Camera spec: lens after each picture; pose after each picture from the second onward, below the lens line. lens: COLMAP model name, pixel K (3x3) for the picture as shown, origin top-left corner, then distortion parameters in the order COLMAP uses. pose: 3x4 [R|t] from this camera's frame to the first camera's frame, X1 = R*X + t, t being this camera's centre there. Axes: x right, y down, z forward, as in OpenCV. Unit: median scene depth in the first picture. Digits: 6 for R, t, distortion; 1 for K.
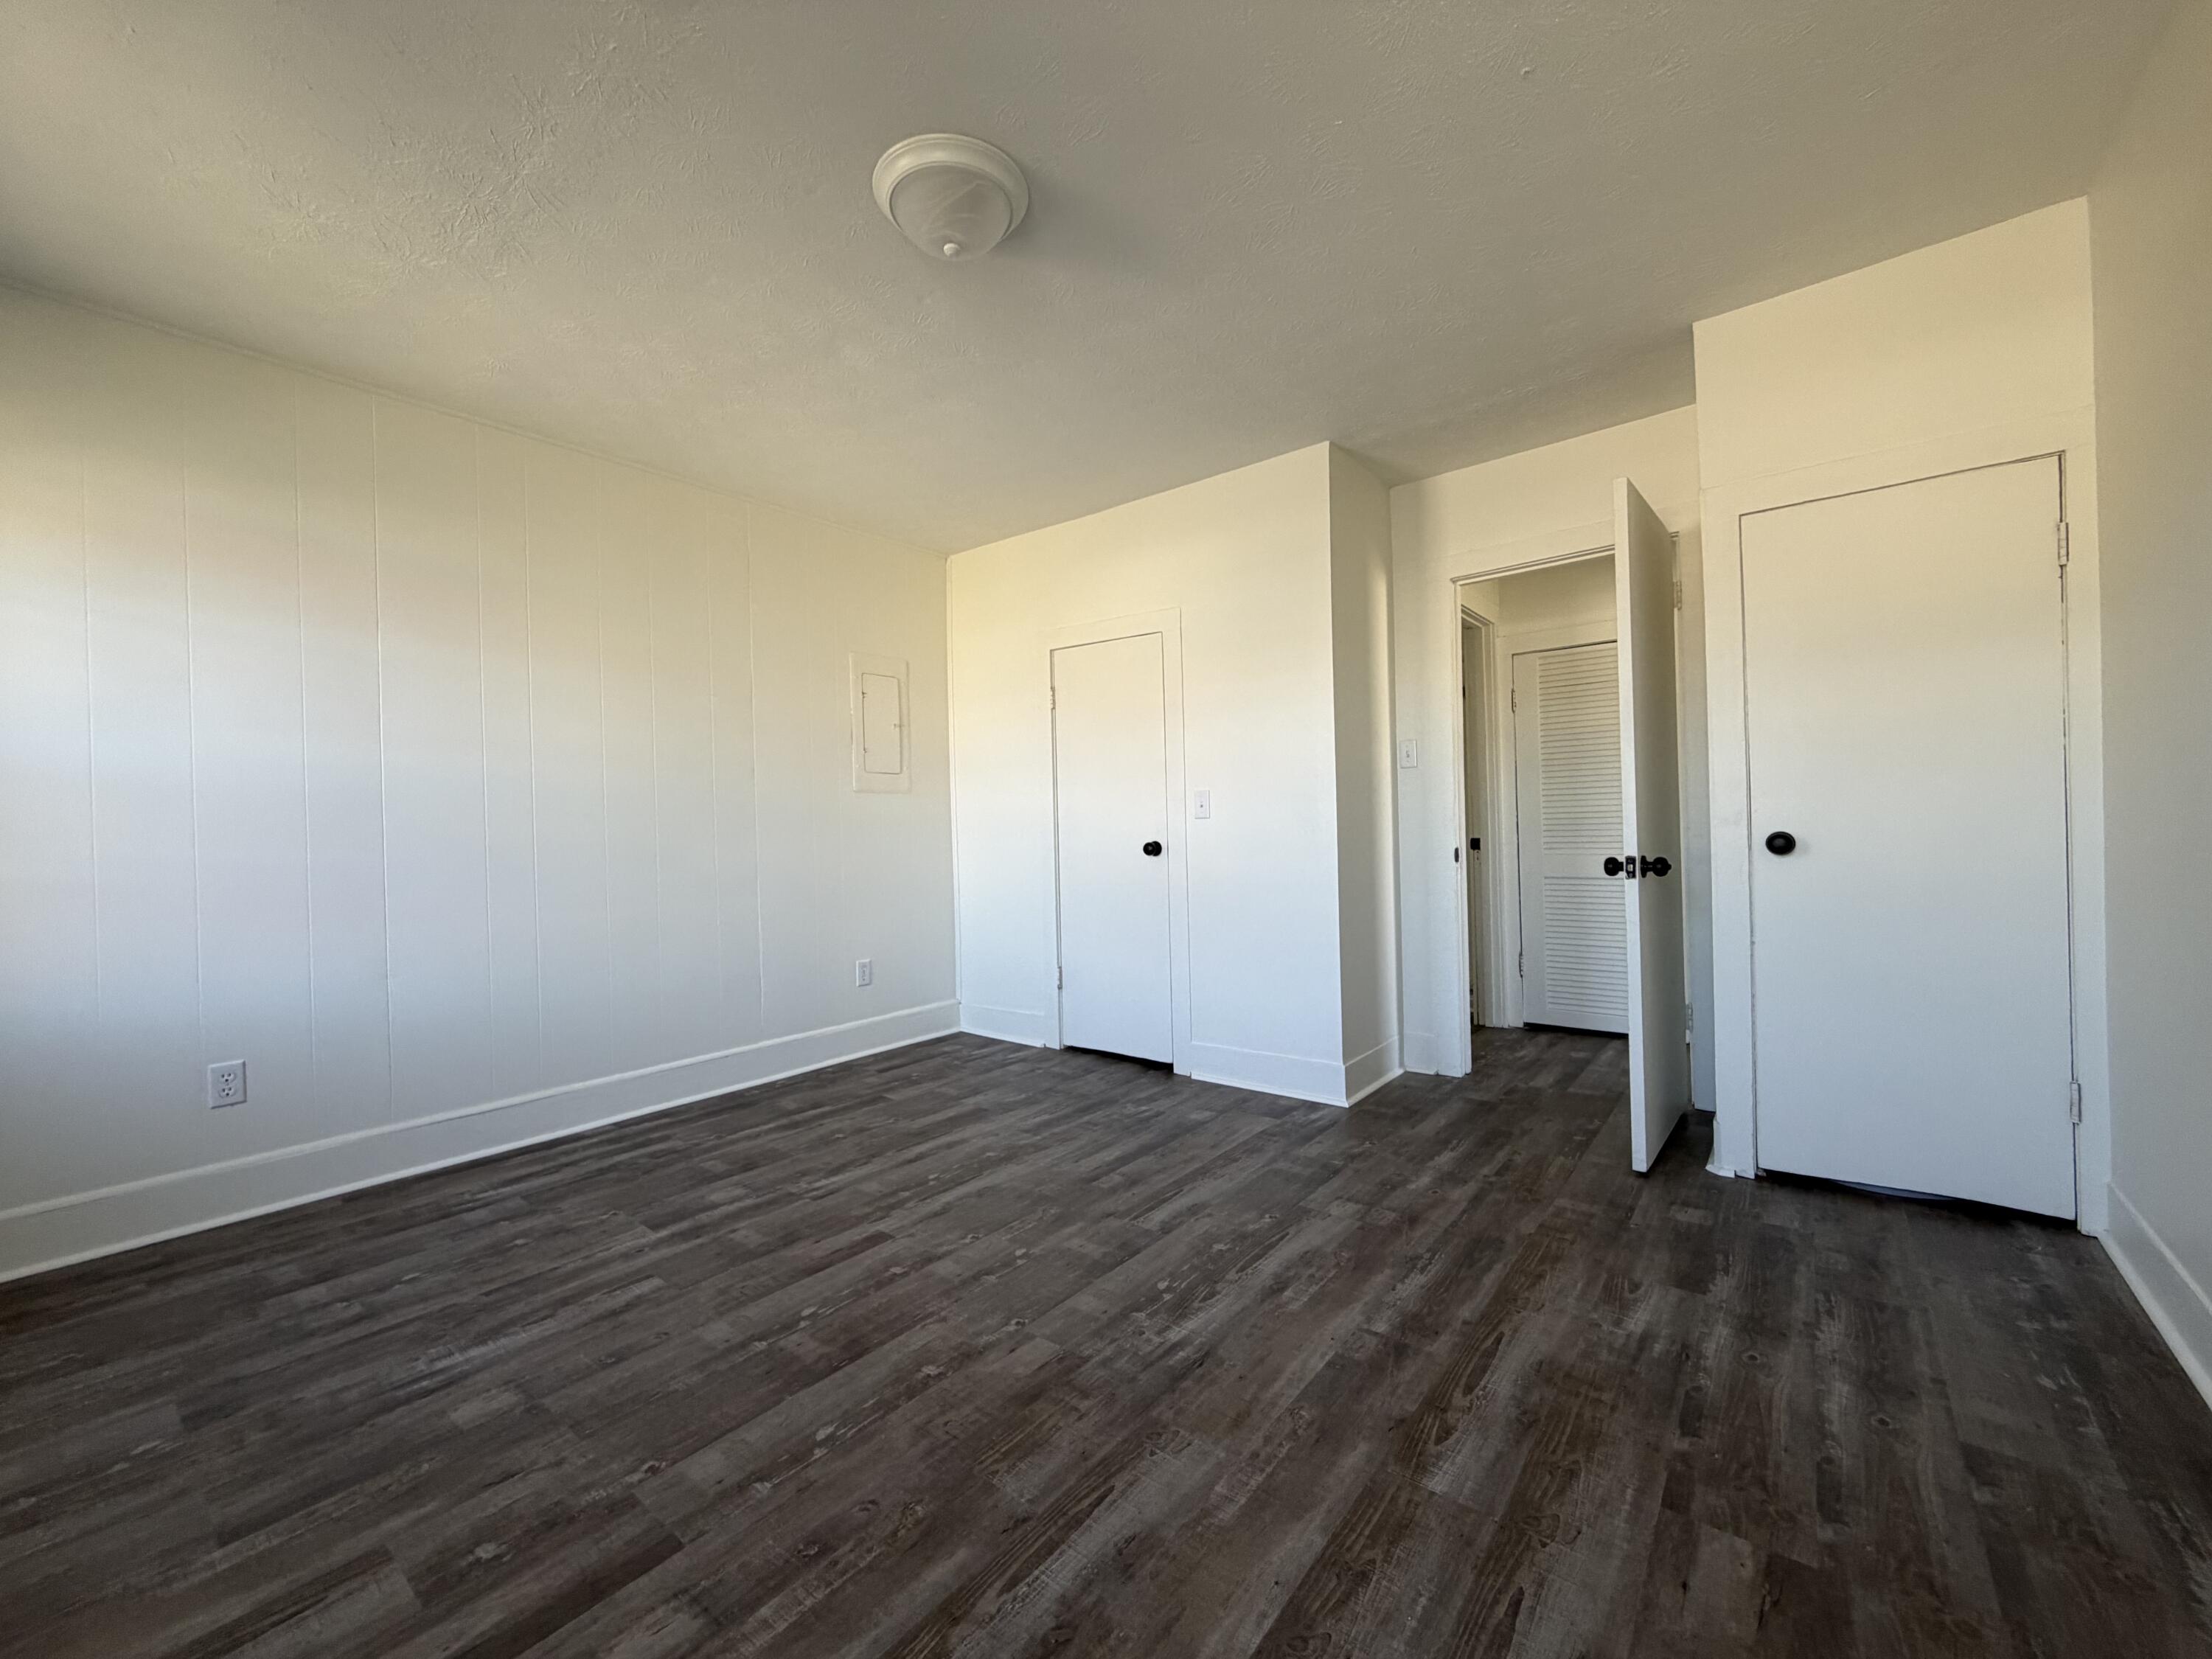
lens RADIAL K [[877.1, 0, 1105.3], [0, 877.1, 832.0], [0, 0, 1]] dist [-0.001078, 0.000030]
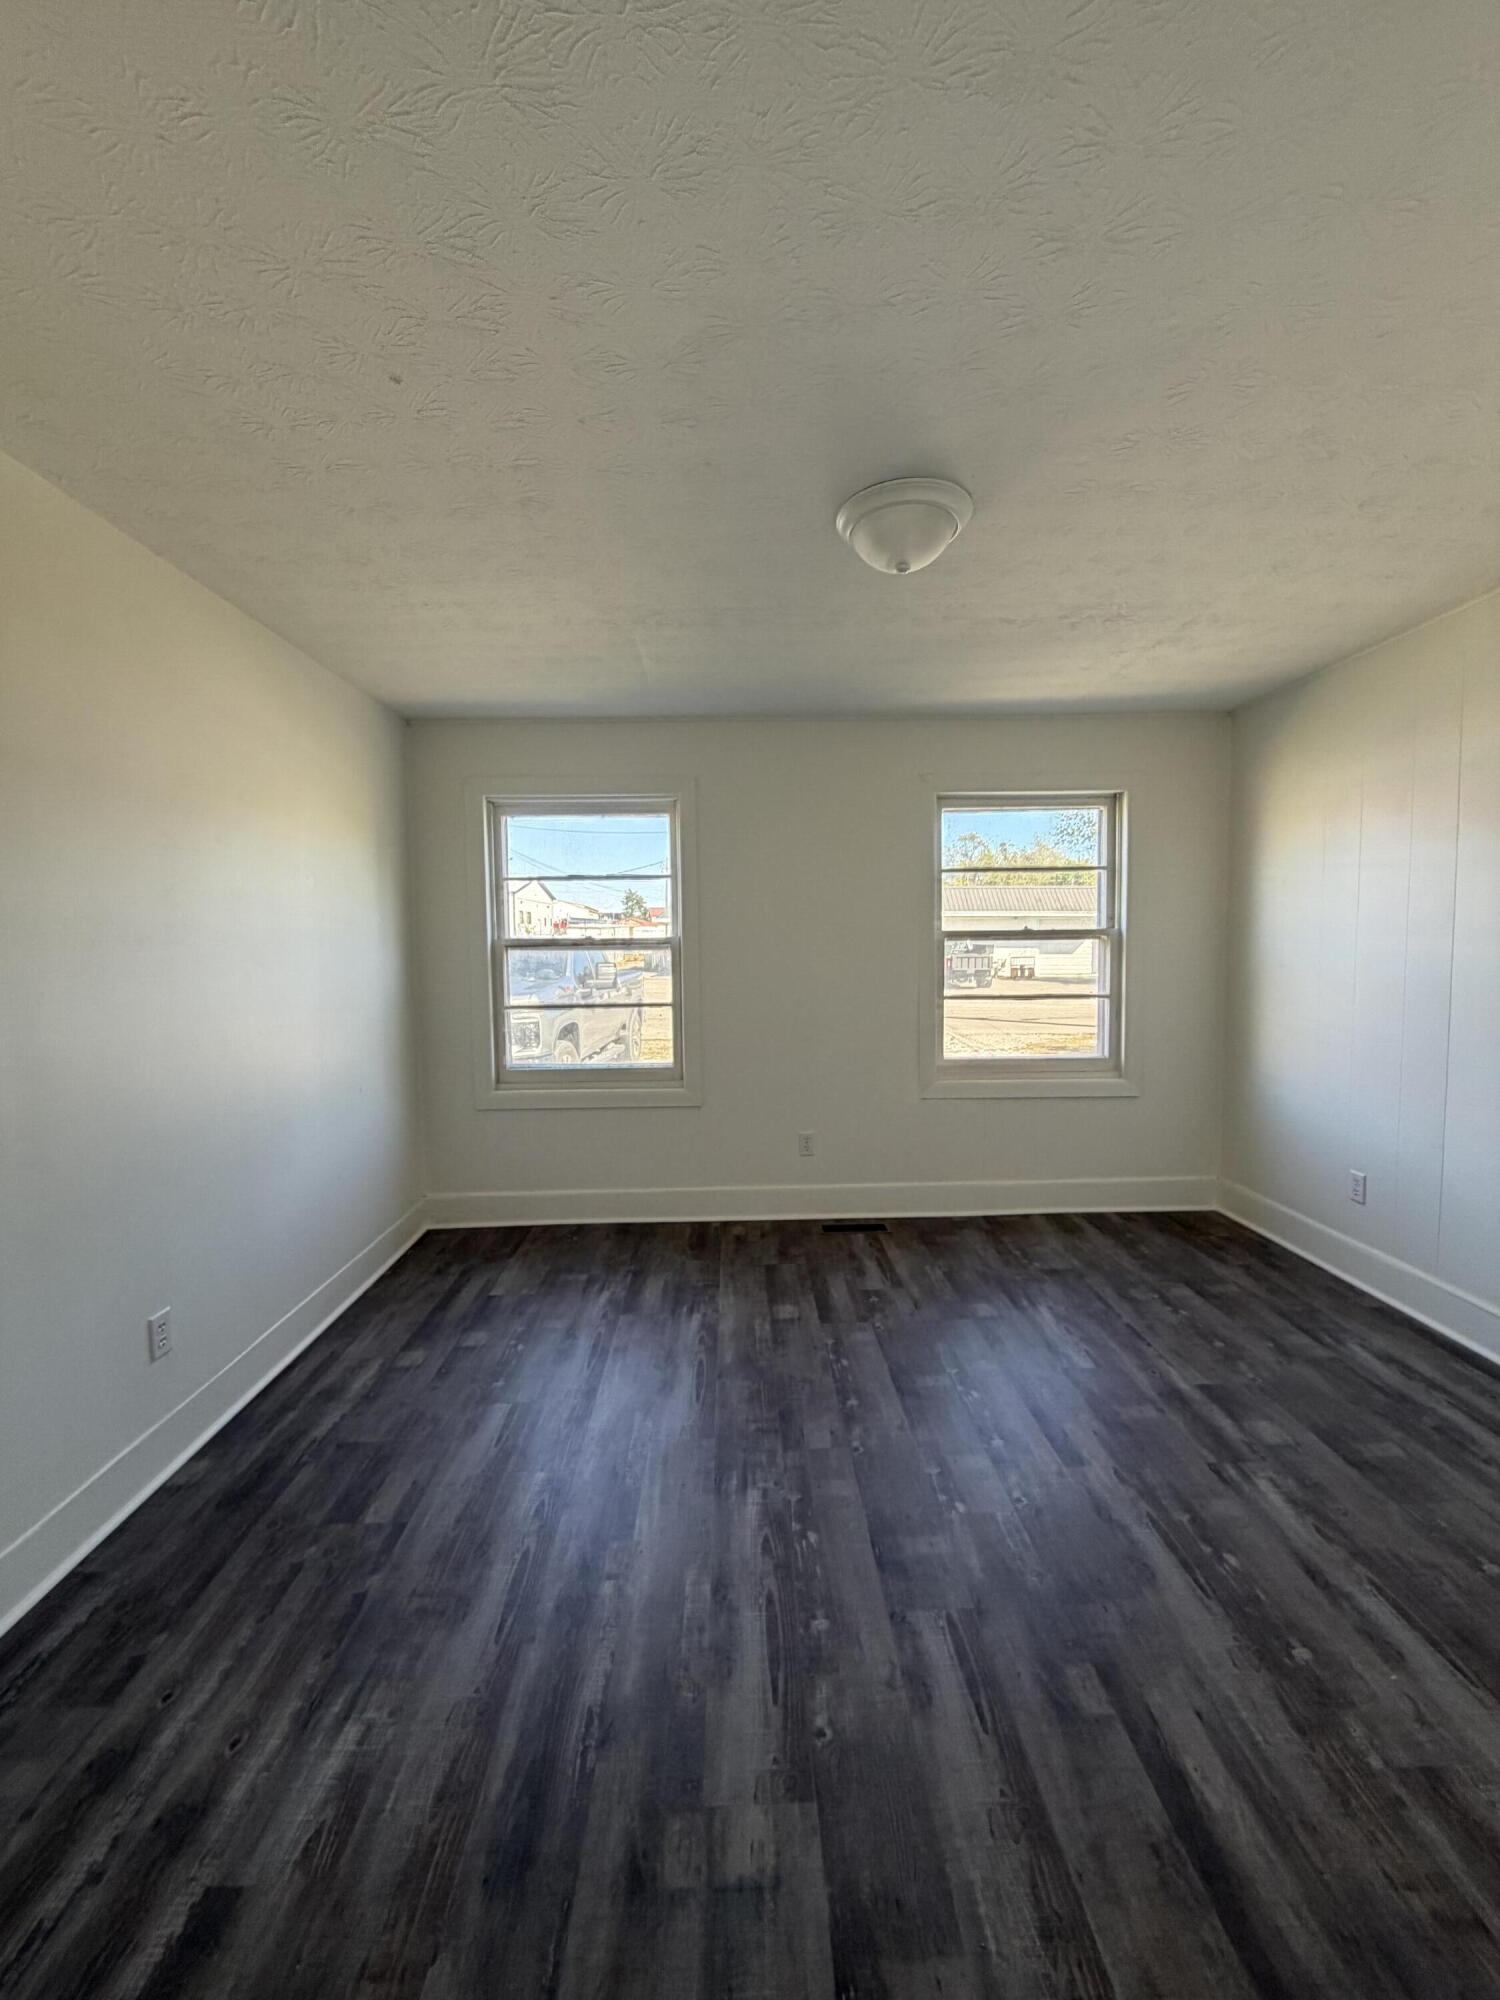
lens RADIAL K [[793.0, 0, 753.5], [0, 793.0, 990.7], [0, 0, 1]] dist [-0.001078, 0.000030]
pose [[-0.761972, 0.075673, -0.643173, 0.628931], [0.031676, 0.996316, 0.079695, -0.188365], [0.646834, 0.040352, -0.761562, 1.538918]]
